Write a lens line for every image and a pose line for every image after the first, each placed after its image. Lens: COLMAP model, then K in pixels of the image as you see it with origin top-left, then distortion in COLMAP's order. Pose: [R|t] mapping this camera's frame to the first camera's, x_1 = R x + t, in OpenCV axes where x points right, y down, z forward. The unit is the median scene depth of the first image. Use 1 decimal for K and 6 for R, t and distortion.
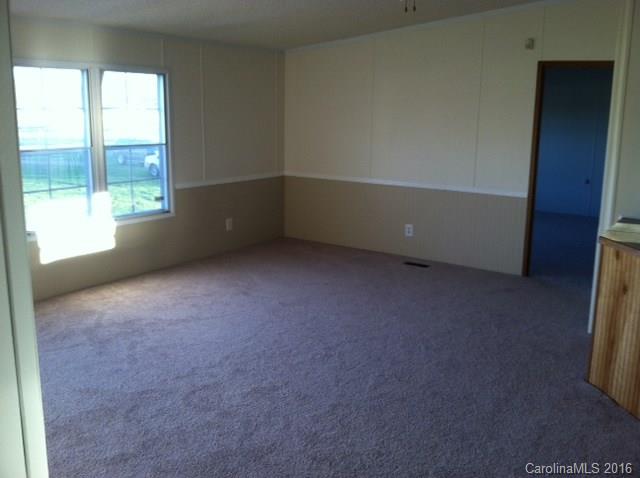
lens RADIAL K [[644.8, 0, 320.0], [0, 644.8, 239.0], [0, 0, 1]] dist [-0.005639, -0.023143]
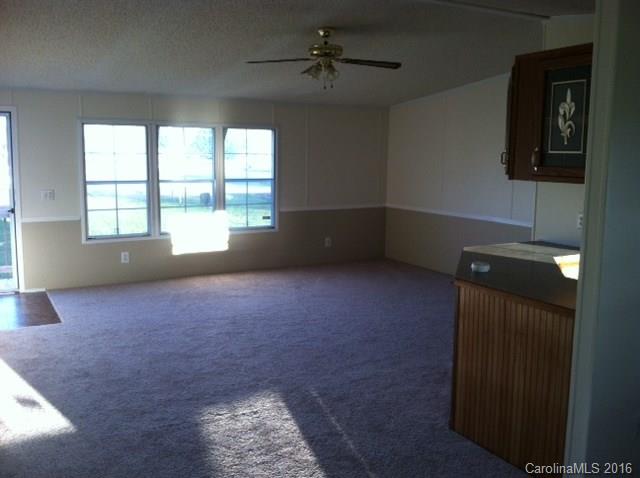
lens RADIAL K [[644.8, 0, 320.0], [0, 644.8, 239.0], [0, 0, 1]] dist [-0.005639, -0.023143]
pose [[0.899295, 0.051077, -0.434350, 0.492405], [-0.080515, 0.995517, -0.049635, 0.045130], [0.429867, 0.079609, 0.899376, -0.207722]]
